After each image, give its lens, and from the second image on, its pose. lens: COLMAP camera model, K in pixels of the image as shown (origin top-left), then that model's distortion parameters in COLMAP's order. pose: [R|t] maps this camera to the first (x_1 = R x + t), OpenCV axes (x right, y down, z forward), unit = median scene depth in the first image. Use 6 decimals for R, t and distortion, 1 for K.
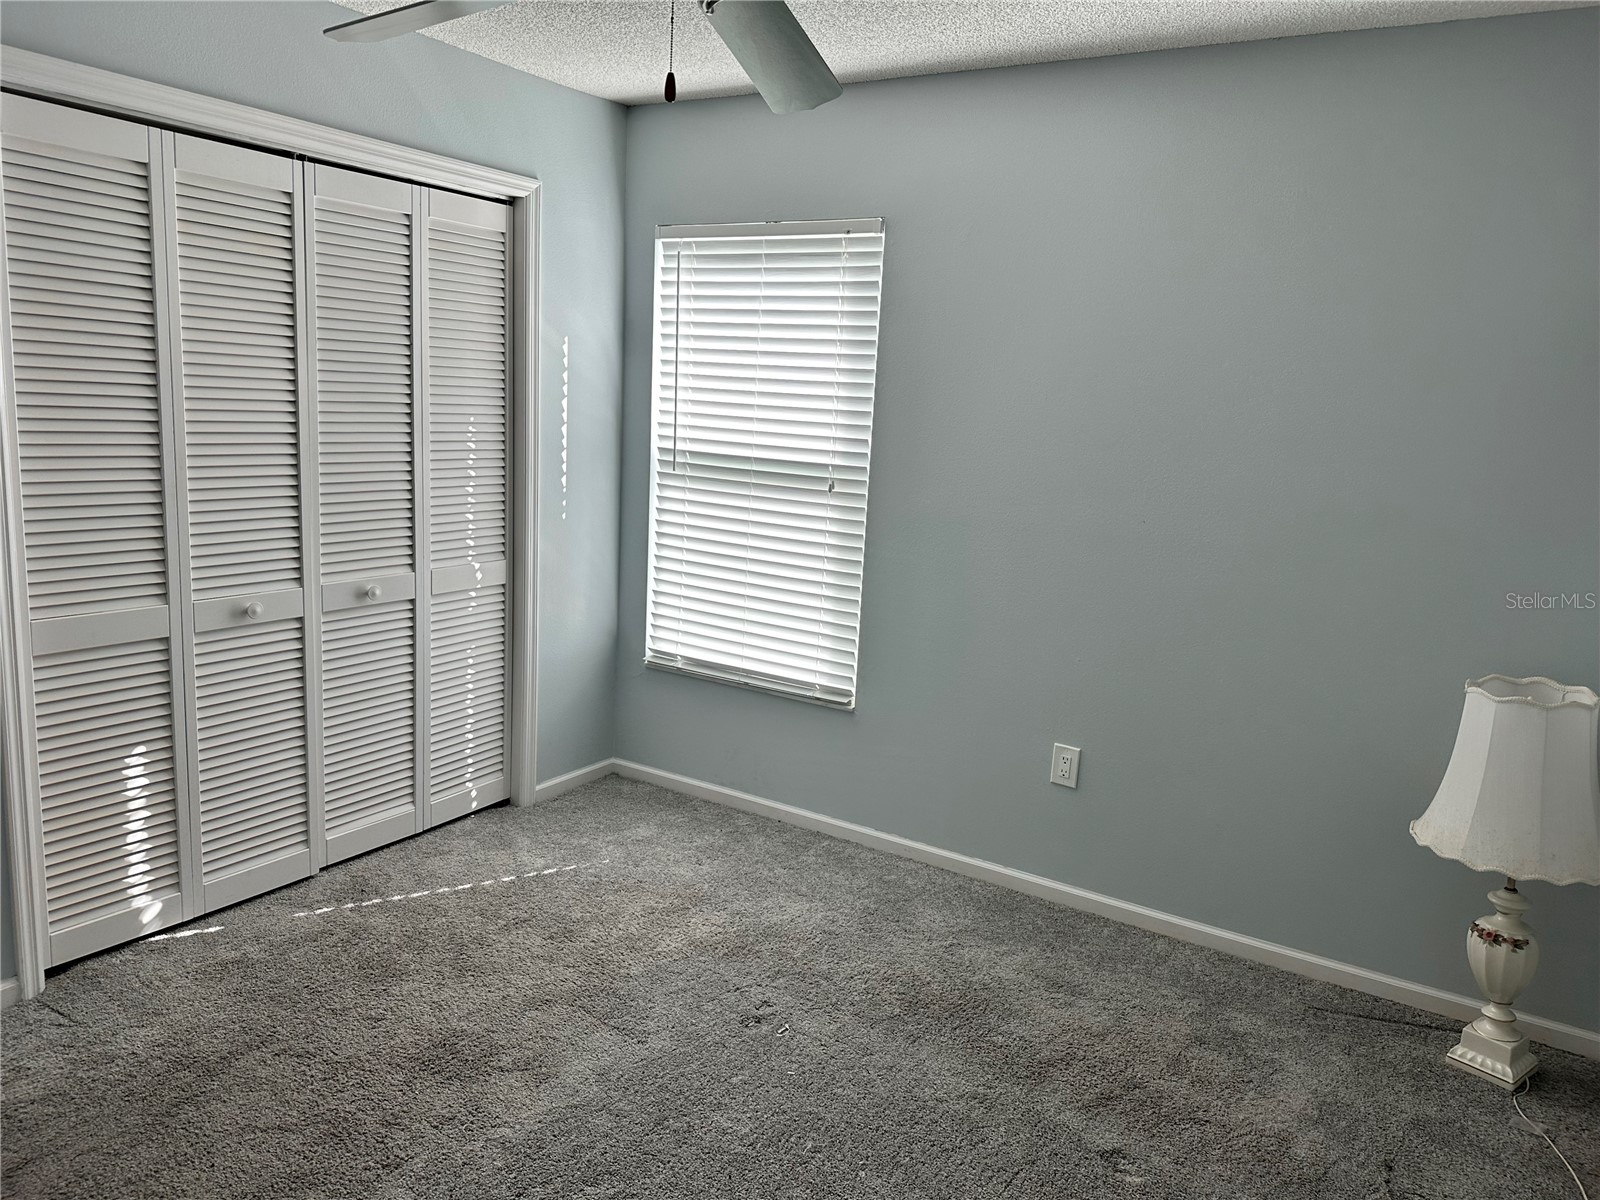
lens RADIAL K [[1125.4, 0, 804.8], [0, 1125.4, 603.0], [0, 0, 1]] dist [0.122718, -0.184652]
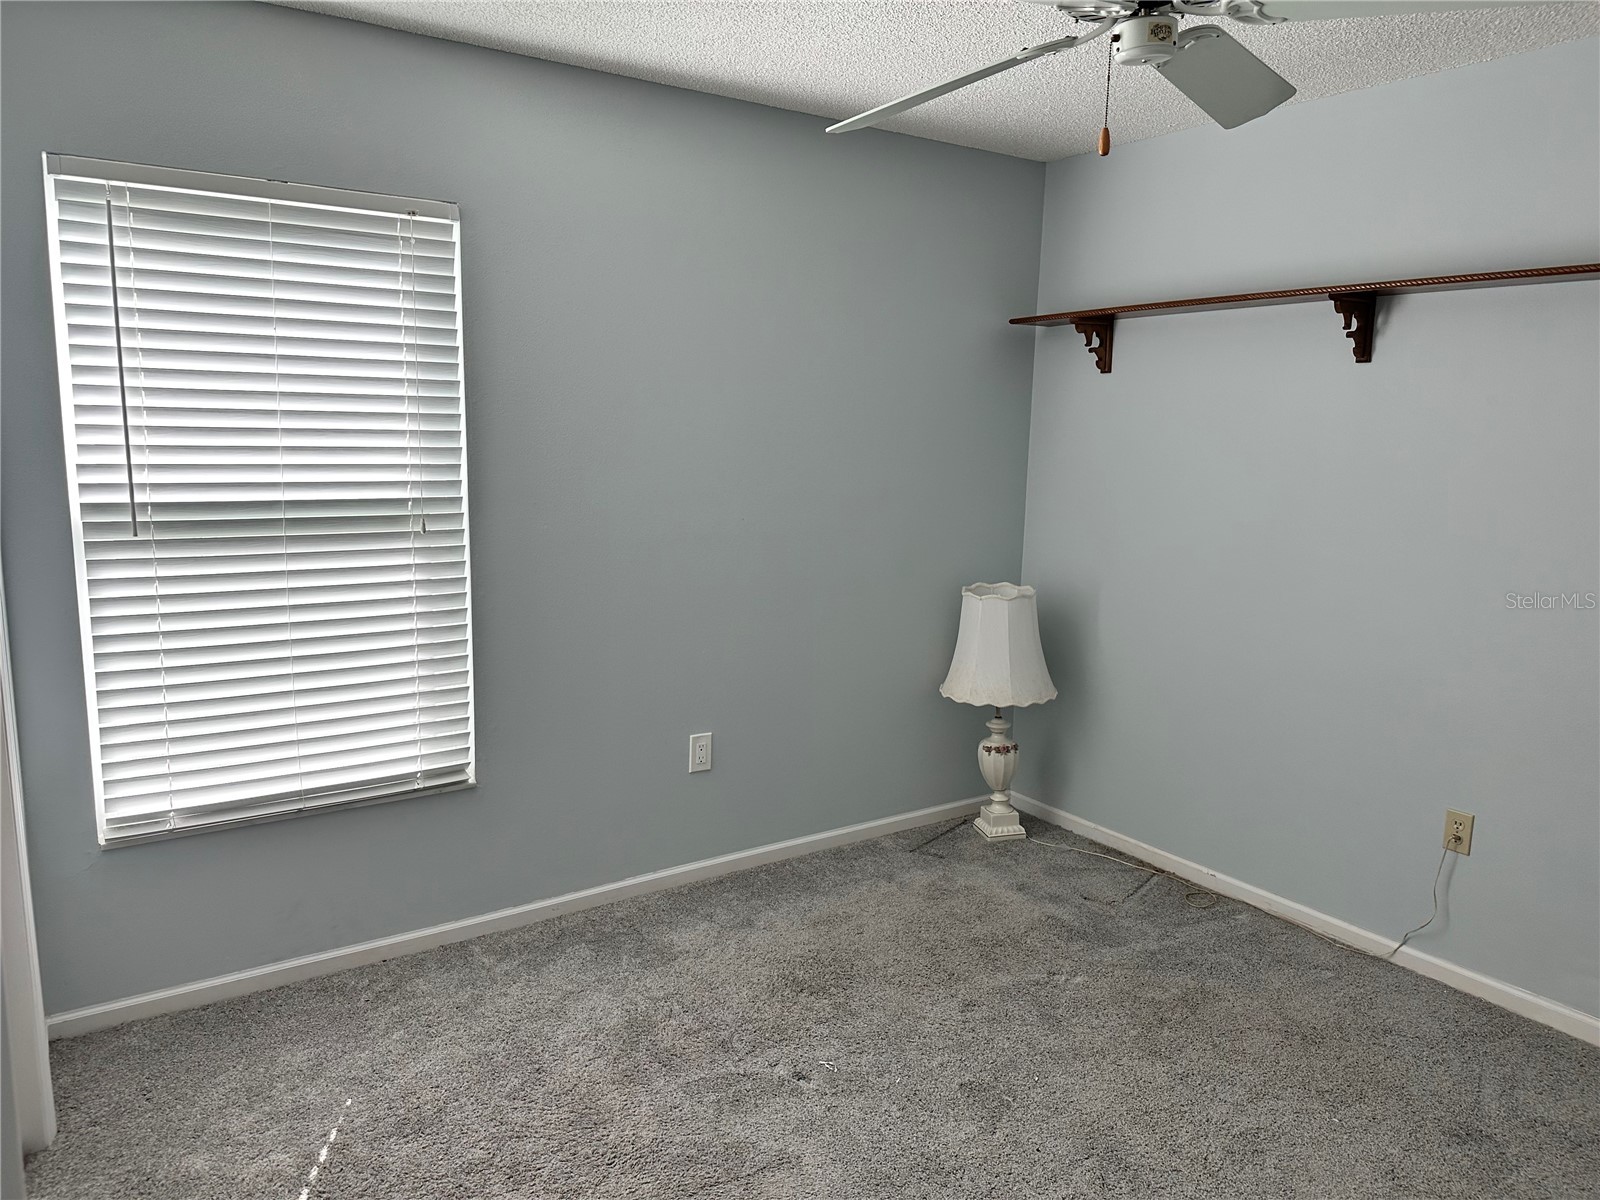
lens RADIAL K [[1125.4, 0, 804.8], [0, 1125.4, 603.0], [0, 0, 1]] dist [0.122718, -0.184652]
pose [[0.383802, -0.192877, 0.903047, -0.616475], [0.165141, 0.976514, 0.138382, -0.116779], [-0.908529, 0.096018, 0.406640, 0.422139]]
